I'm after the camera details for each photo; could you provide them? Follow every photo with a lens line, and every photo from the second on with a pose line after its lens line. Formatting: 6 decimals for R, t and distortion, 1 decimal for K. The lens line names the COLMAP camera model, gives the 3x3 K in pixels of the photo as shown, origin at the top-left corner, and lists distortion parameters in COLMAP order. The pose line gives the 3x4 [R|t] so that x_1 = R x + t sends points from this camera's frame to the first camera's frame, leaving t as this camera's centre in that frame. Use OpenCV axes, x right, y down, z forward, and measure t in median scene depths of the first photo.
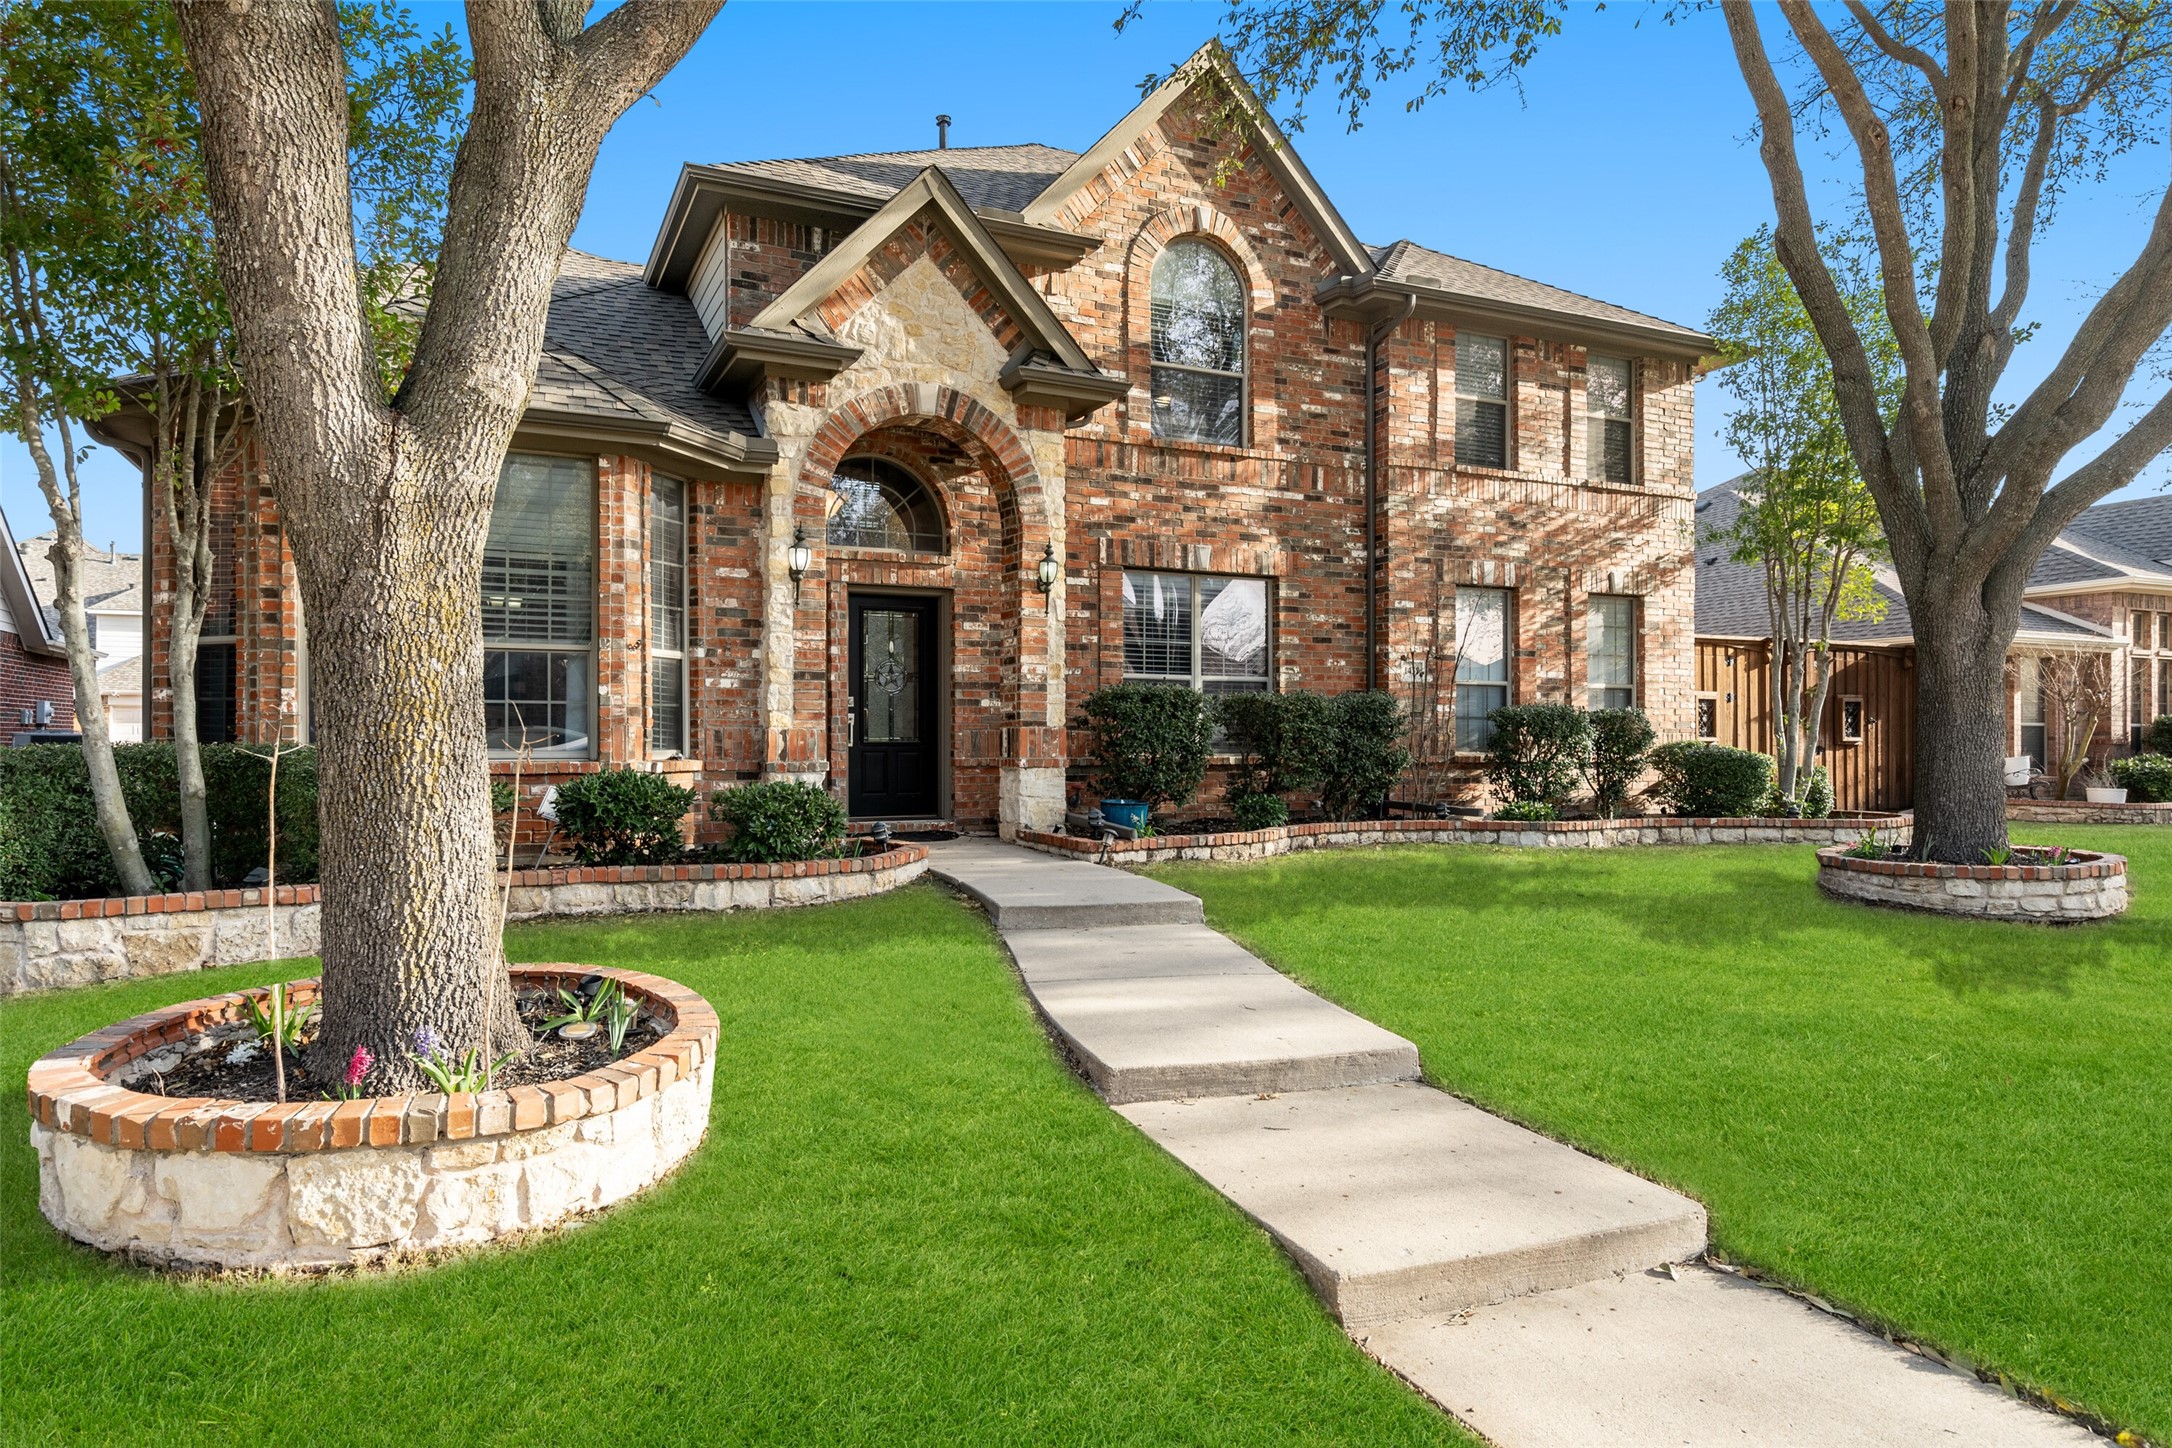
lens RADIAL K [[1228.2, 0, 1086.0], [0, 1228.2, 724.0], [0, 0, 1]] dist [0.010960, -0.000461]
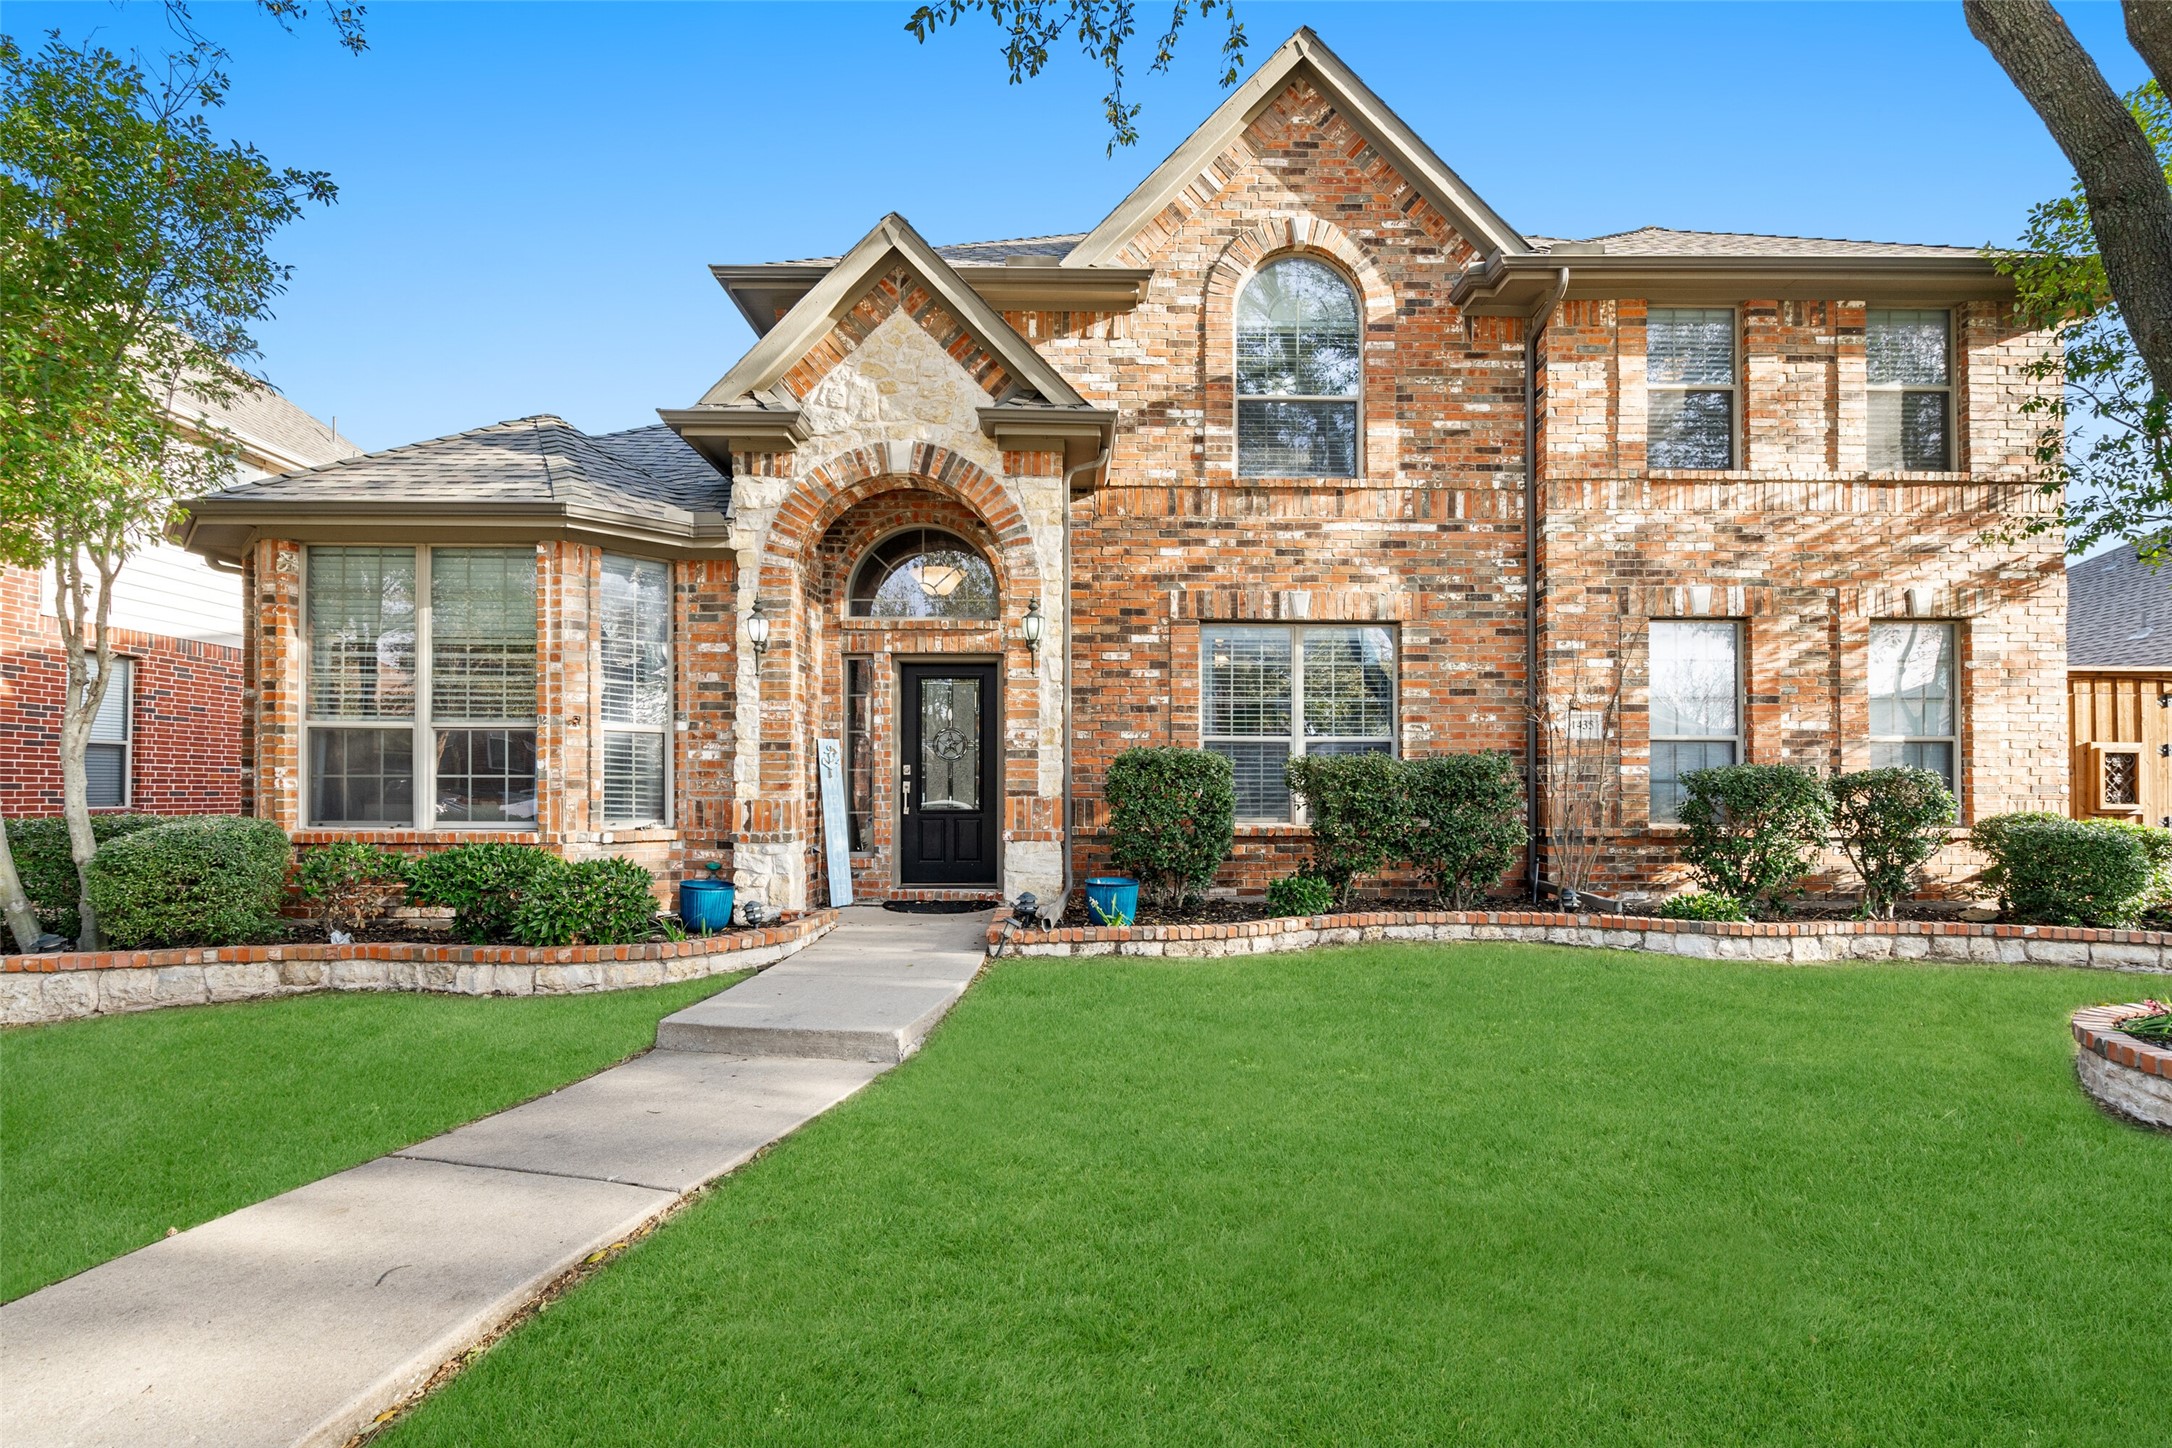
lens RADIAL K [[1024.4, 0, 1086.1], [0, 1024.4, 774.5], [0, 0, 1]] dist [-0.002405, 0.001608]
pose [[0.914728, -0.005605, -0.404031, 0.255130], [0.003662, 0.999978, -0.005581, -0.008061], [0.404053, 0.003625, 0.914728, 0.253864]]
